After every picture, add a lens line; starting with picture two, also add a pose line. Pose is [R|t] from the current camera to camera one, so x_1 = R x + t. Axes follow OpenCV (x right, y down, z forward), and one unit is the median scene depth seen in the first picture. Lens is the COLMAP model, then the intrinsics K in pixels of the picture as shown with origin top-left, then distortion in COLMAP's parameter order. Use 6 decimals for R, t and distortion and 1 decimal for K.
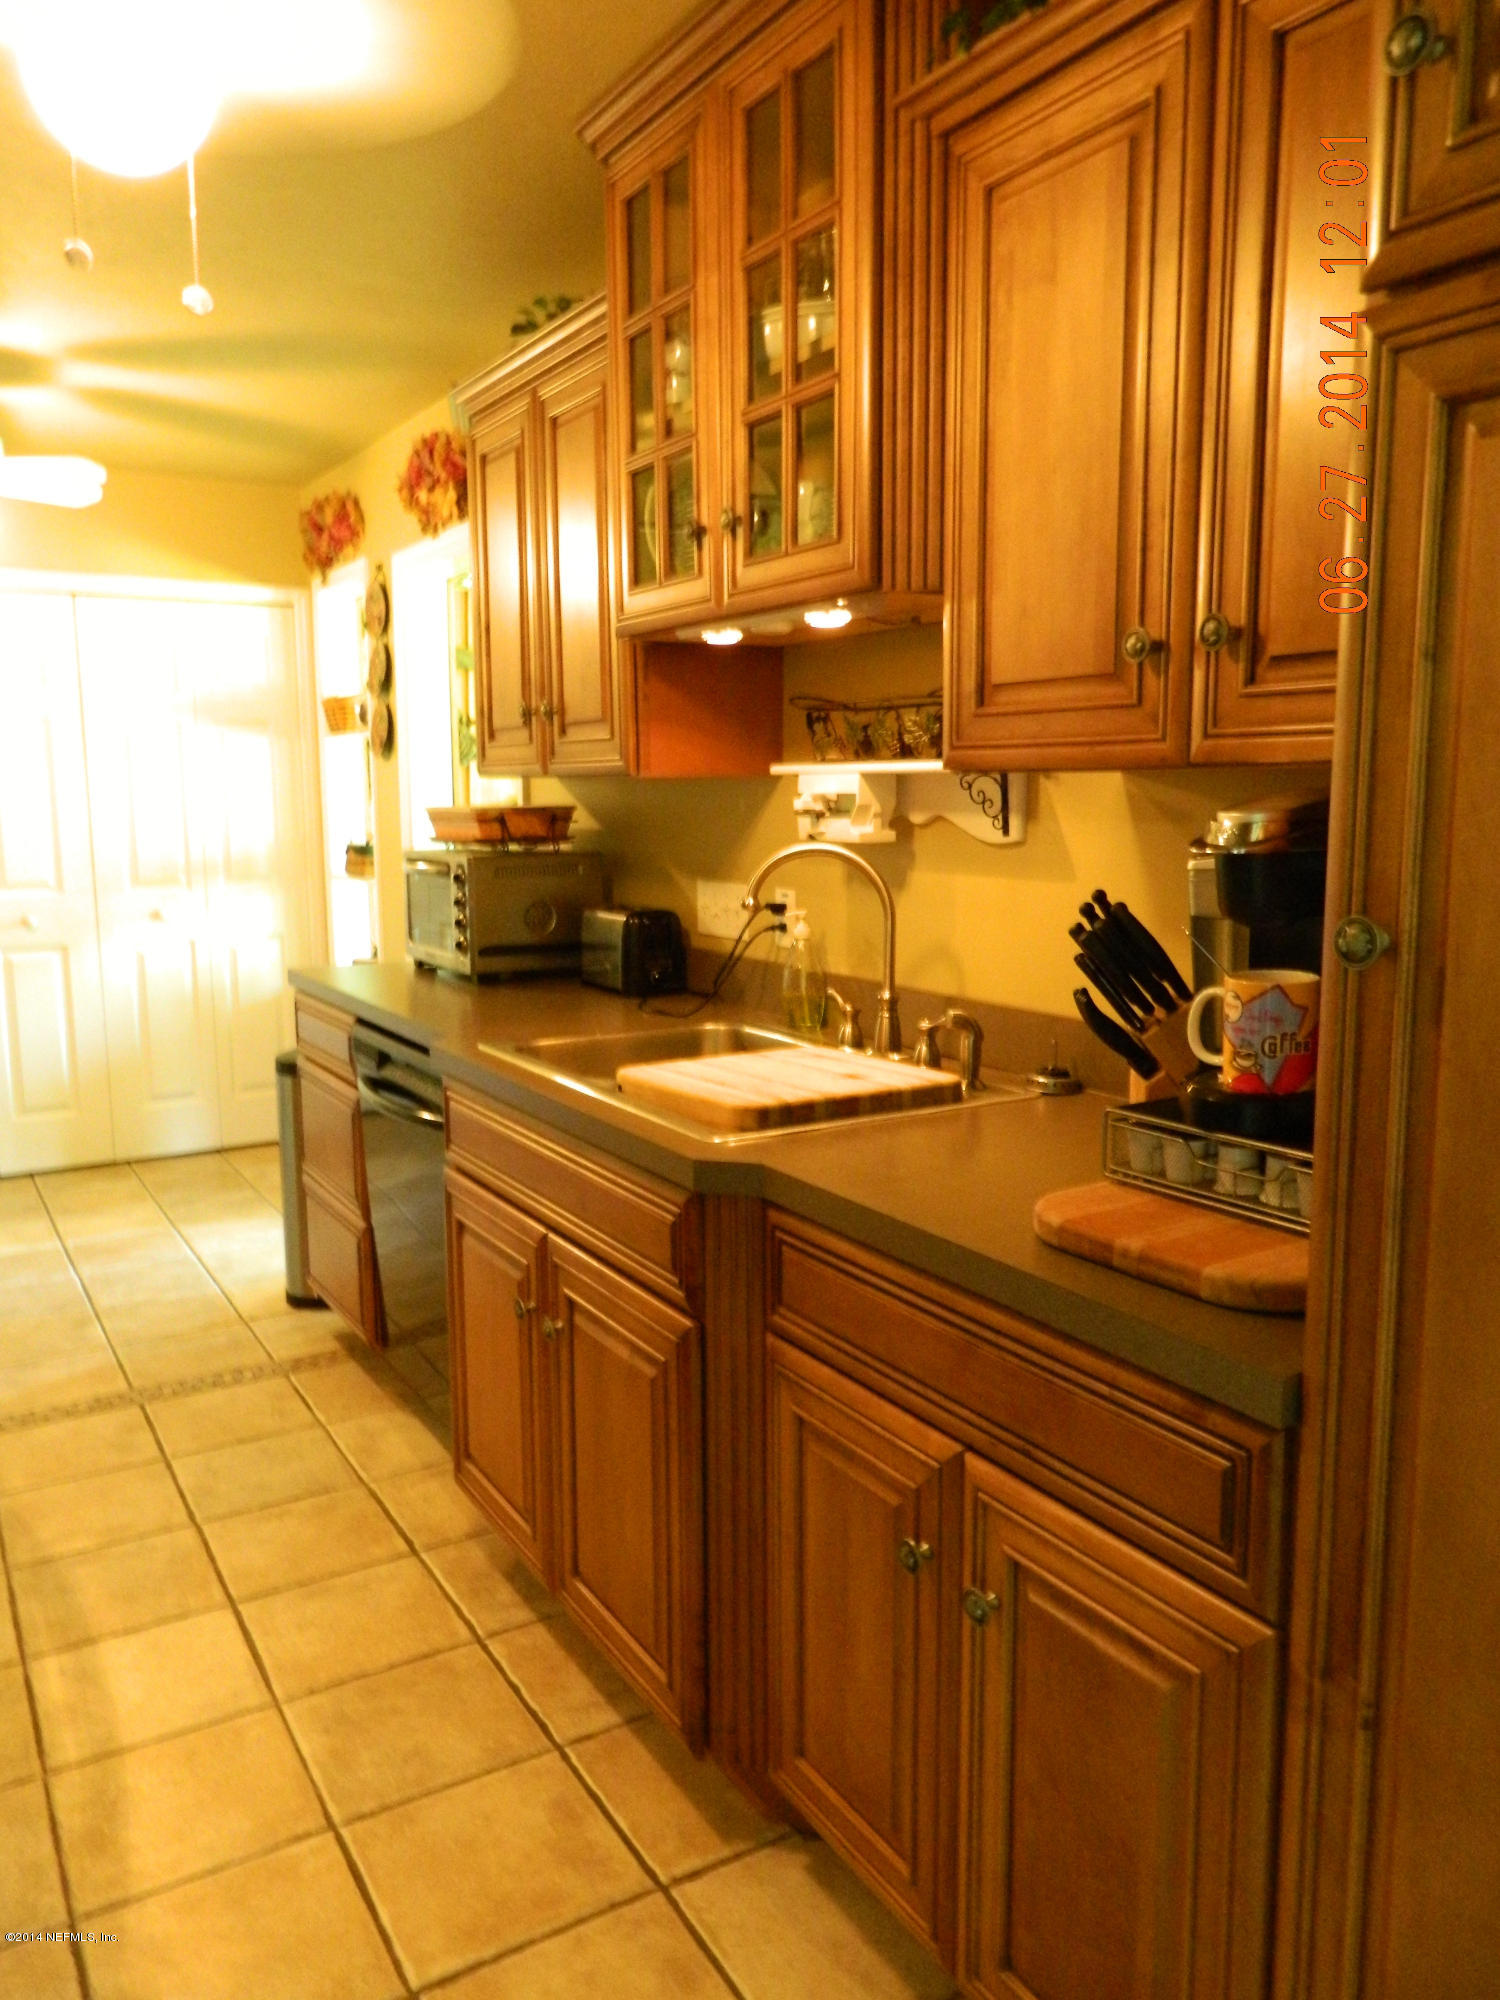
lens RADIAL K [[1490.3, 0, 754.2], [0, 1490.3, 1006.8], [0, 0, 1]] dist [0.007799, -0.003190]
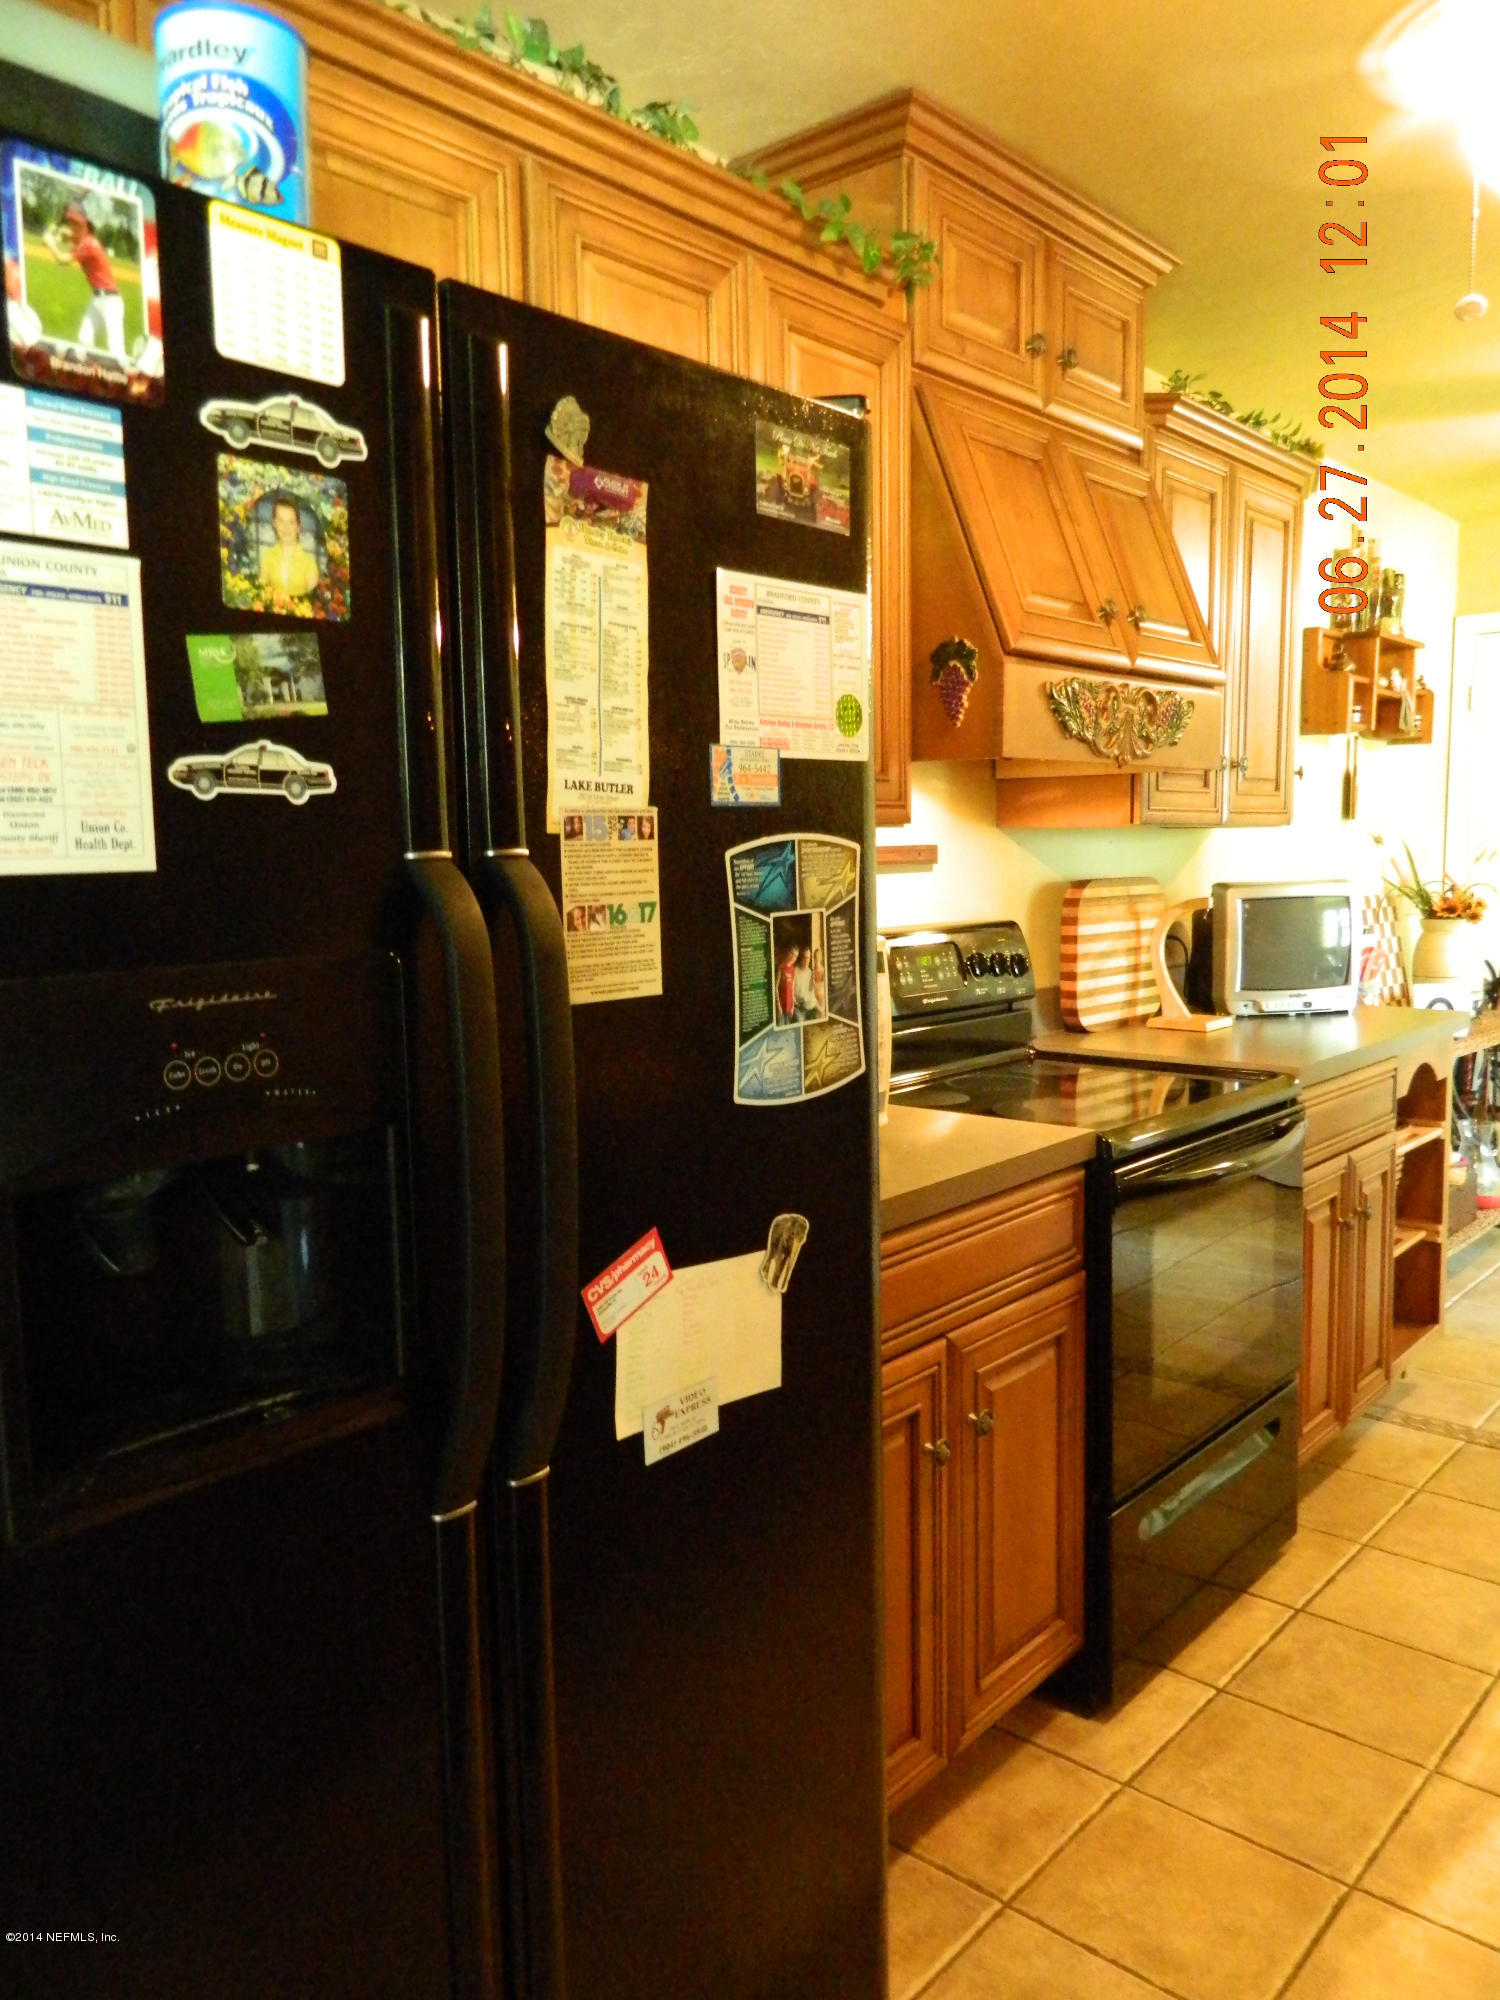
lens RADIAL K [[1490.3, 0, 754.2], [0, 1490.3, 1006.8], [0, 0, 1]] dist [0.007799, -0.003190]
pose [[0.305617, 0.103850, -0.946474, 0.200927], [-0.126236, 0.989679, 0.067828, -0.014172], [0.943749, 0.098750, 0.315572, 0.113936]]
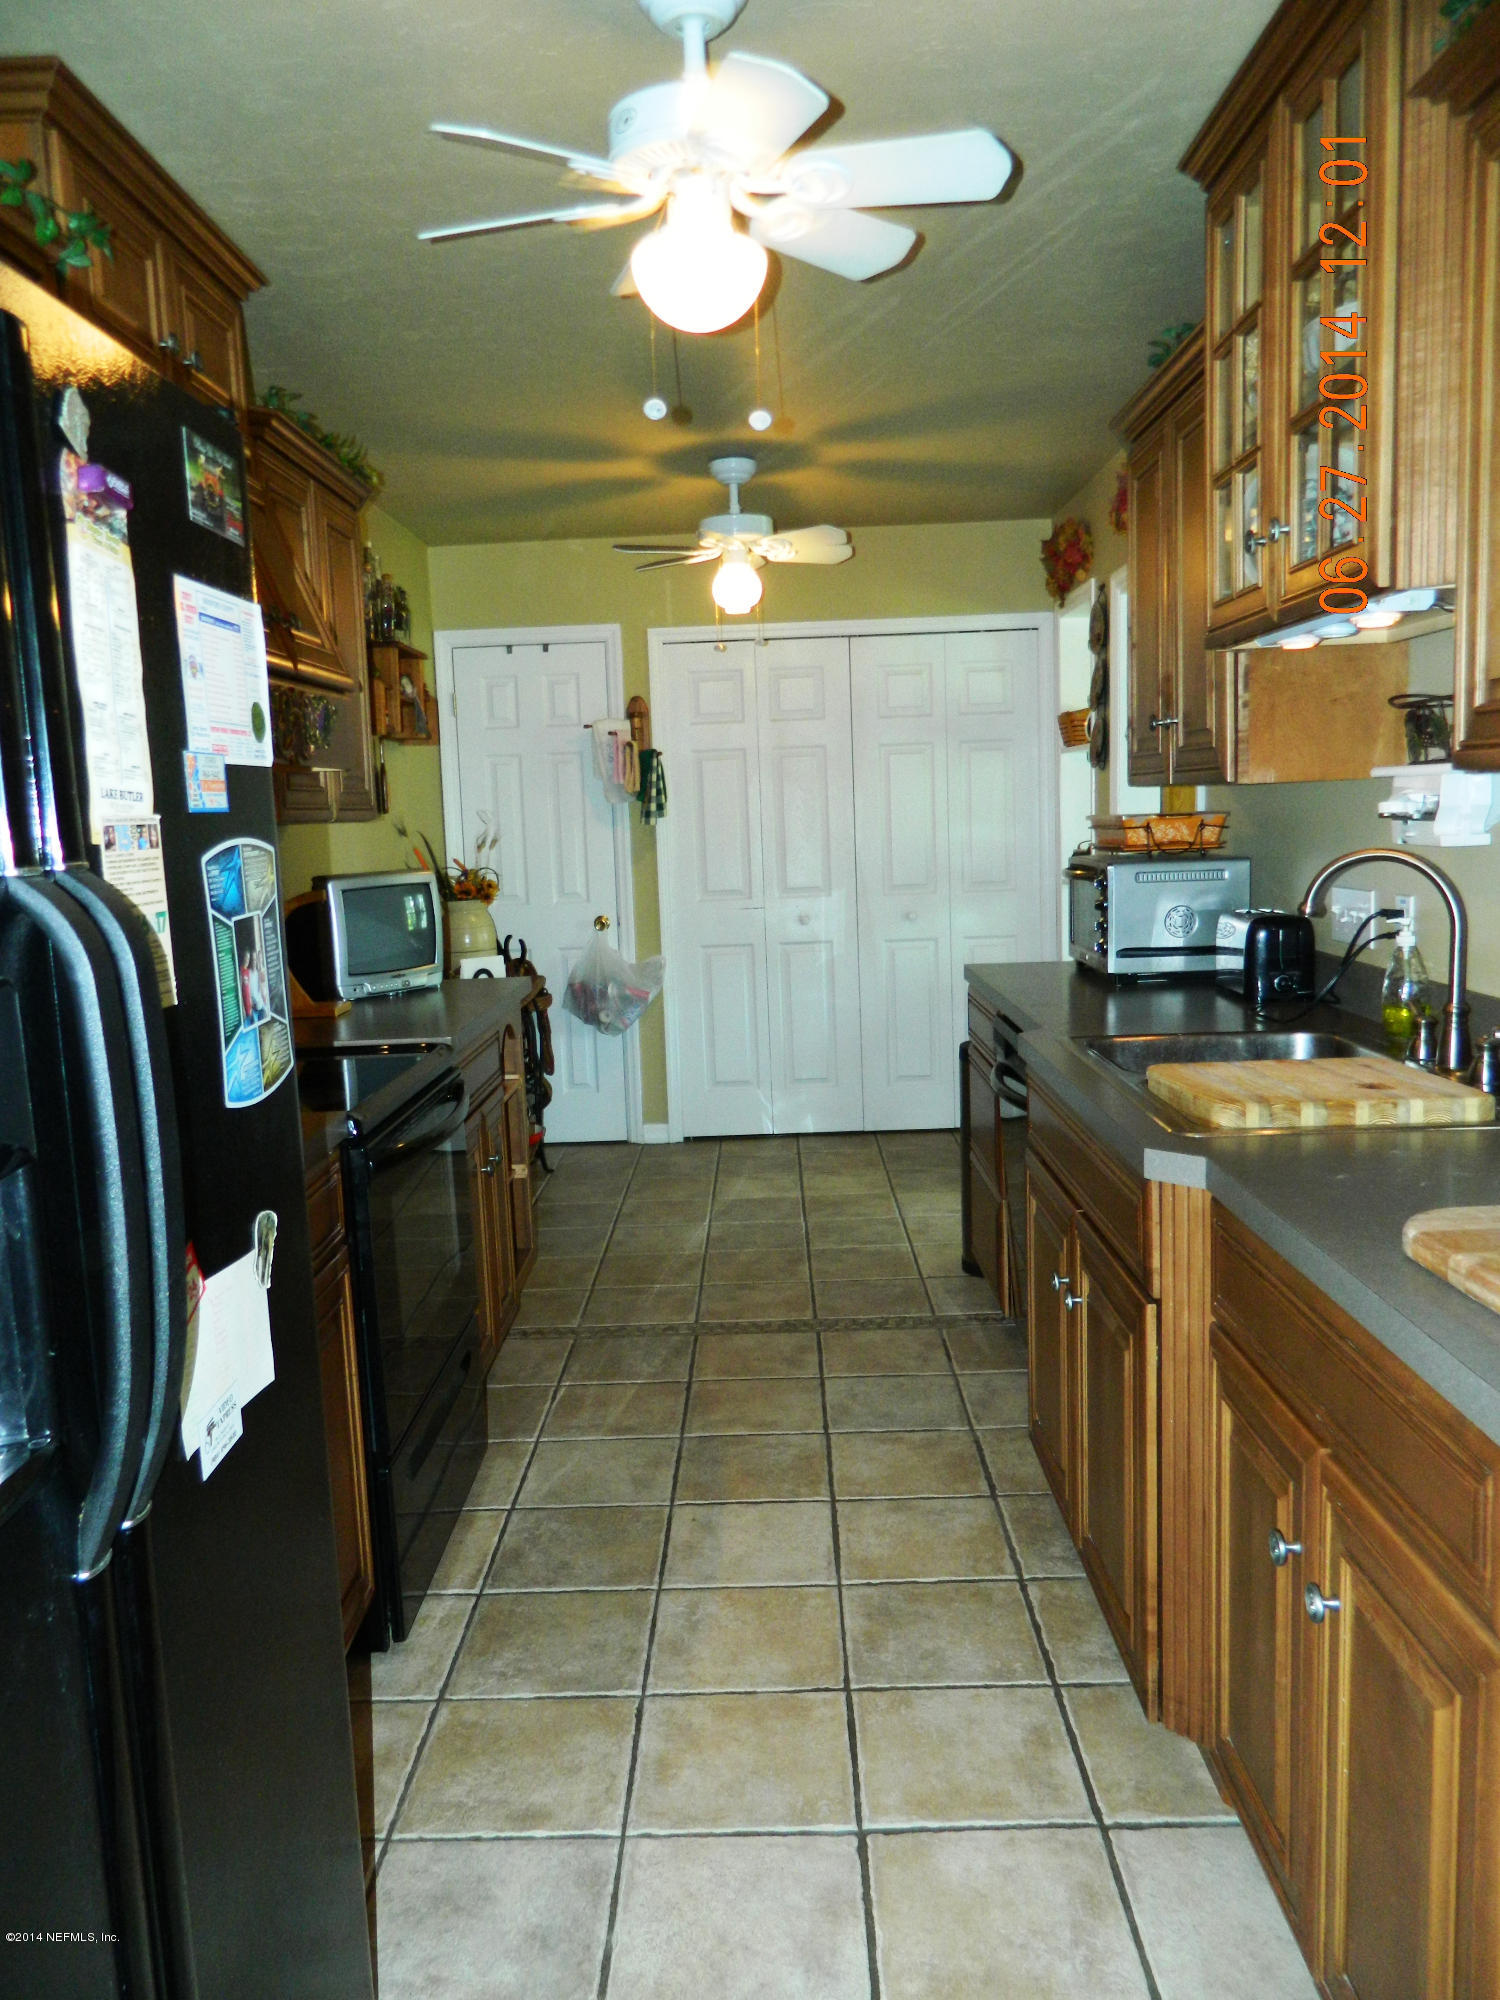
lens RADIAL K [[1490.3, 0, 754.2], [0, 1490.3, 1006.8], [0, 0, 1]] dist [0.007799, -0.003190]
pose [[0.851183, 0.042967, -0.523108, 0.154251], [-0.044298, 0.998969, 0.009973, 0.001602], [0.522997, 0.014683, 0.852208, -0.030417]]
